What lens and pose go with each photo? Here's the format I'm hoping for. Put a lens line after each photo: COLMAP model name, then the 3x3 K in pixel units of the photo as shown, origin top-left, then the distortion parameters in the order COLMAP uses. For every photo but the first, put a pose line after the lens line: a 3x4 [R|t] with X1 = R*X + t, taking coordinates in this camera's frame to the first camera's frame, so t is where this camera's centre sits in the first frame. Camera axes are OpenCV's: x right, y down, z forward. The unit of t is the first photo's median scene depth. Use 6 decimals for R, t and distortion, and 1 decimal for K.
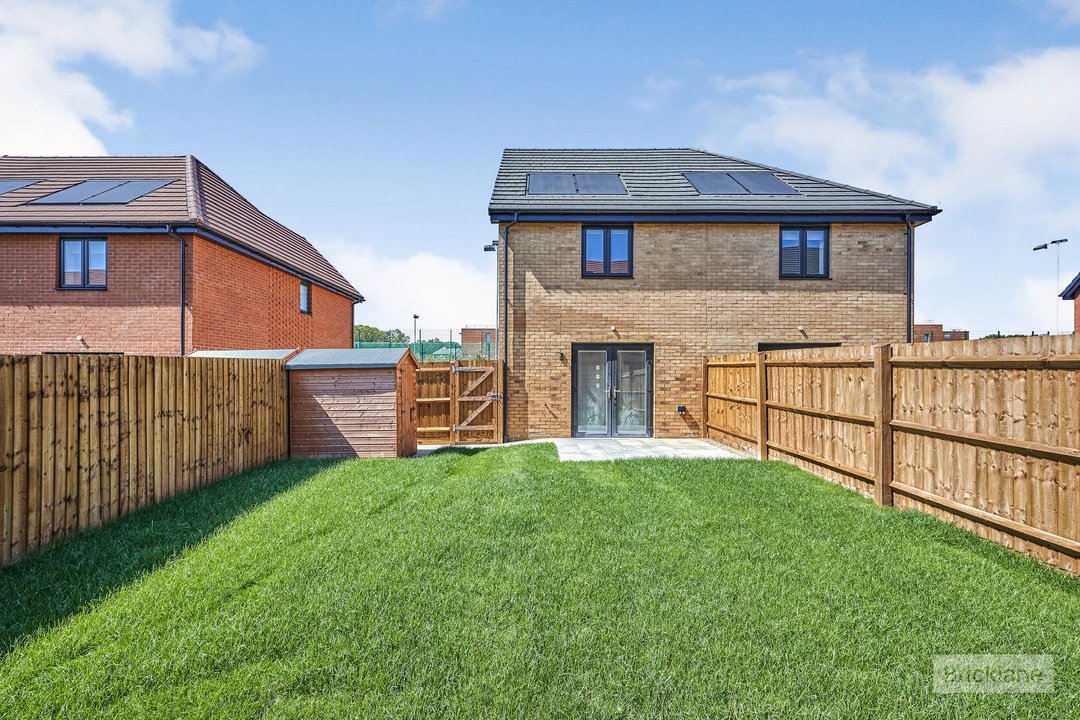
lens RADIAL K [[427.6, 0, 540.5], [0, 427.6, 376.6], [0, 0, 1]] dist [0.000206, 0.000095]
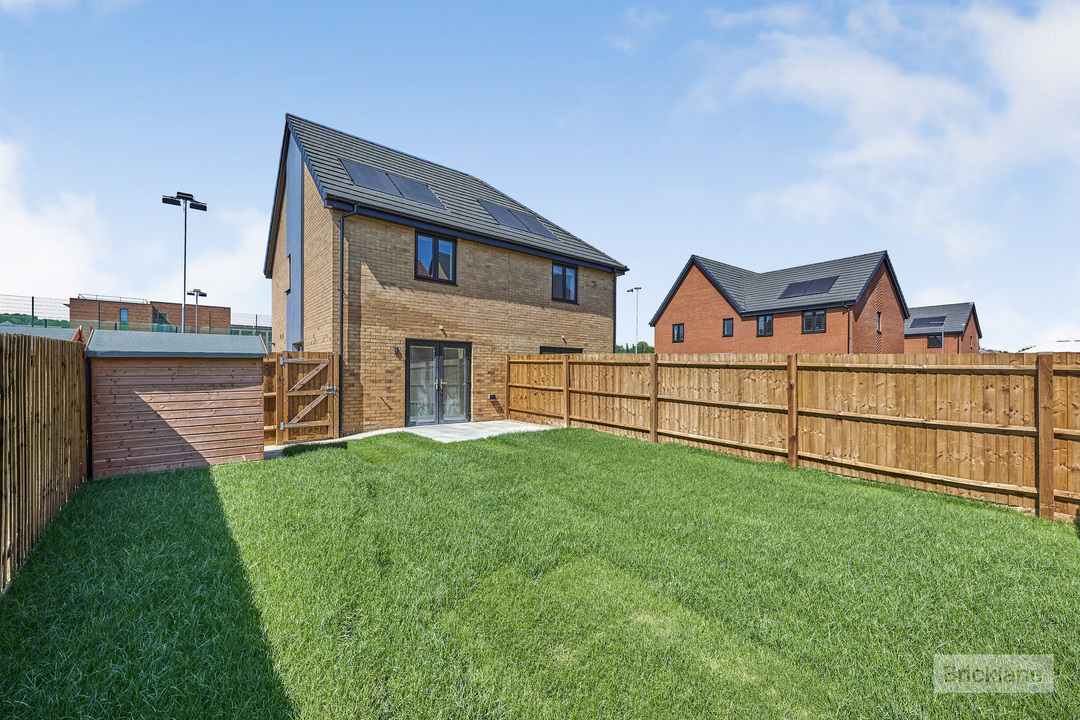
lens RADIAL K [[427.6, 0, 540.5], [0, 427.6, 376.6], [0, 0, 1]] dist [0.000206, 0.000095]
pose [[0.770912, -0.001643, 0.636940, -0.353673], [-0.006753, 0.999919, 0.010753, 0.002726], [-0.636906, -0.012591, 0.770838, -0.041084]]
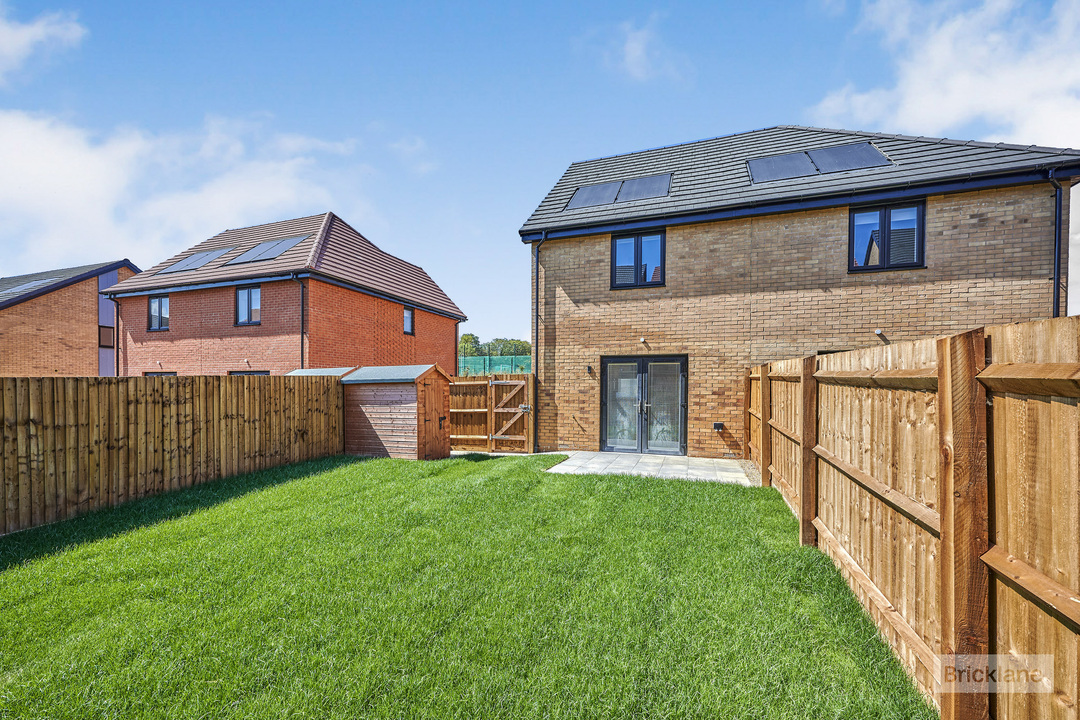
lens RADIAL K [[436.7, 0, 542.1], [0, 436.7, 392.4], [0, 0, 1]] dist [0.000352, 0.000139]
pose [[0.940875, 0.006015, -0.338700, 0.294646], [-0.002265, 0.999932, 0.011466, -0.005685], [0.338746, -0.010021, 0.940825, 0.000543]]
